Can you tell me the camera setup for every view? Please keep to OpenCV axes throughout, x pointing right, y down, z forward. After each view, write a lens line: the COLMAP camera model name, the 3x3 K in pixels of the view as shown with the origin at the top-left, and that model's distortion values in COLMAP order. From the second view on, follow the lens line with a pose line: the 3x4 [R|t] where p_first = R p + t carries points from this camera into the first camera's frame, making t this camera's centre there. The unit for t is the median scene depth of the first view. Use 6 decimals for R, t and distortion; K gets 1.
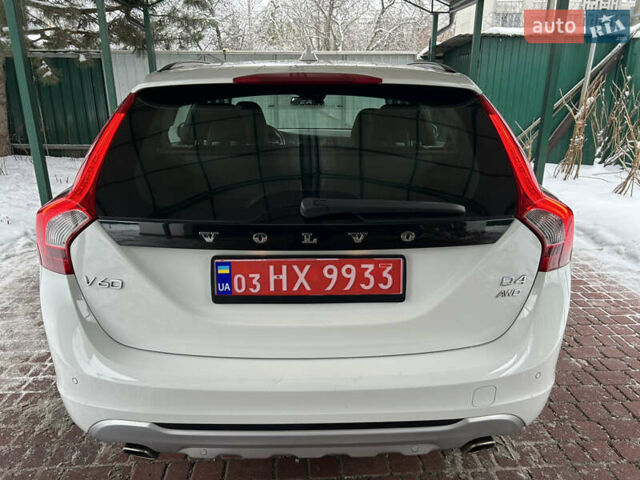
lens RADIAL K [[456.4, 0, 320.0], [0, 456.4, 221.7], [0, 0, 1]] dist [0.058137, -0.069603]
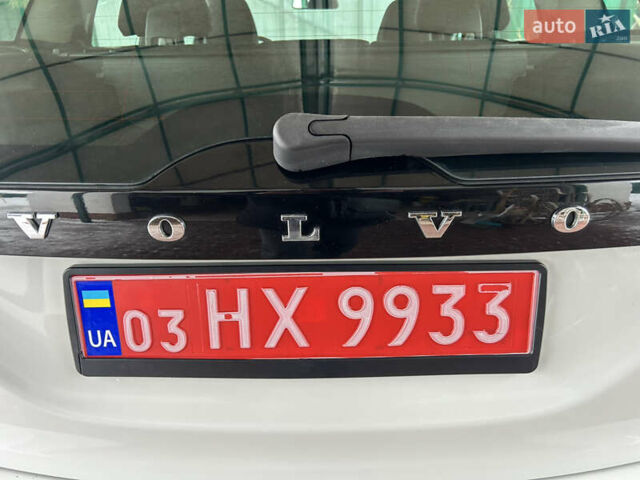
lens RADIAL K [[456.4, 0, 320.0], [0, 456.4, 221.7], [0, 0, 1]] dist [0.058137, -0.069603]
pose [[0.999379, -0.006737, -0.034585, 0.004969], [0.010888, 0.992559, 0.121281, -0.011852], [0.033511, -0.121582, 0.992016, 0.583988]]
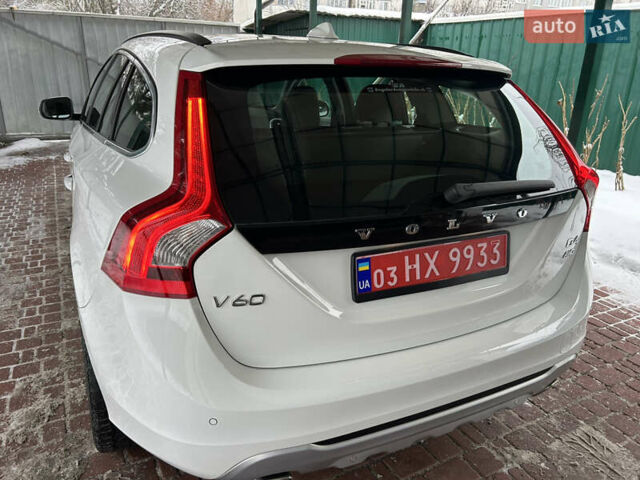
lens RADIAL K [[456.4, 0, 320.0], [0, 456.4, 221.7], [0, 0, 1]] dist [0.058137, -0.069603]
pose [[0.917184, -0.099802, 0.385762, -0.623862], [0.078562, 0.994415, 0.070481, -0.058482], [-0.390641, -0.034338, 0.919902, 0.166587]]
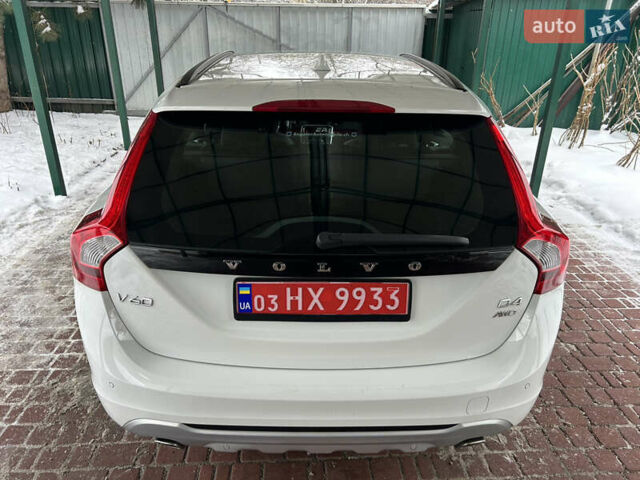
lens RADIAL K [[456.4, 0, 320.0], [0, 456.4, 221.7], [0, 0, 1]] dist [0.058137, -0.069603]
pose [[0.999881, 0.015352, -0.001731, -0.030069], [-0.015089, 0.994442, 0.104196, -0.169204], [0.003321, -0.104158, 0.994555, -0.066030]]
